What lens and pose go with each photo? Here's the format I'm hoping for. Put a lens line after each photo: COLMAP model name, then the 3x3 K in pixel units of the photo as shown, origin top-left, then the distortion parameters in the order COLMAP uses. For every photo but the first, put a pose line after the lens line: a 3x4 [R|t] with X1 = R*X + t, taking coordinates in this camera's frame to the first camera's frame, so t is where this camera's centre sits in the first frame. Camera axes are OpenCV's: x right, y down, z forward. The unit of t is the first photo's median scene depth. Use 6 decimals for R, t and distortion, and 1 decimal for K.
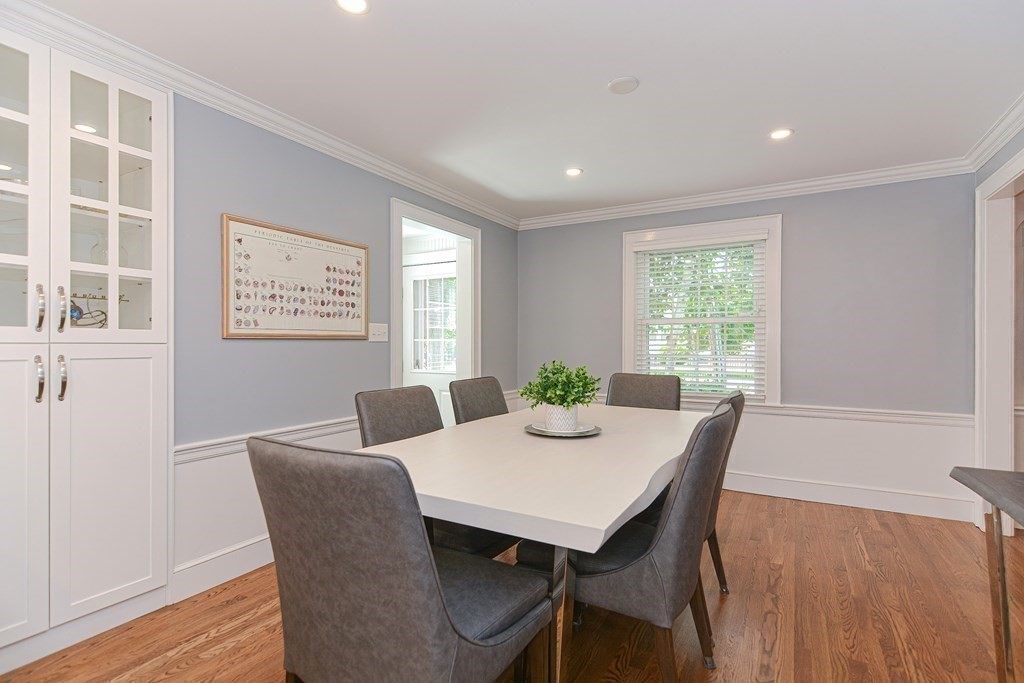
lens RADIAL K [[493.4, 0, 513.7], [0, 493.4, 347.0], [0, 0, 1]] dist [0.004324, -0.001050]
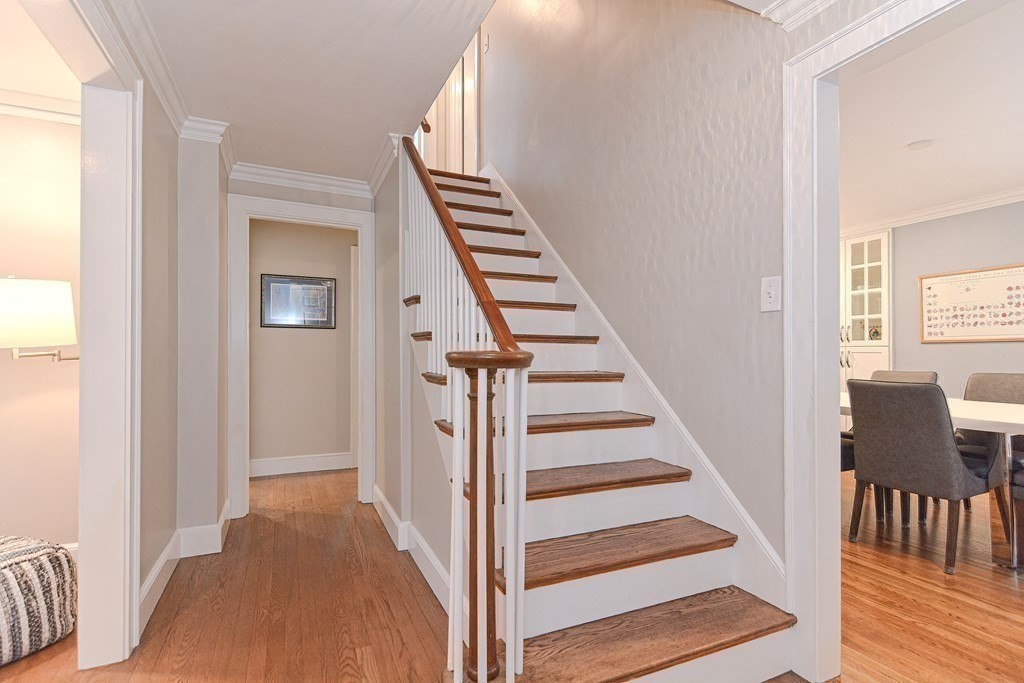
lens RADIAL K [[493.4, 0, 514.7], [0, 493.4, 347.4], [0, 0, 1]] dist [0.004324, -0.001050]
pose [[-0.591961, -0.004394, -0.805955, 1.718050], [0.001491, 0.999977, -0.006547, 0.008995], [0.805965, -0.005077, -0.591941, 0.814942]]
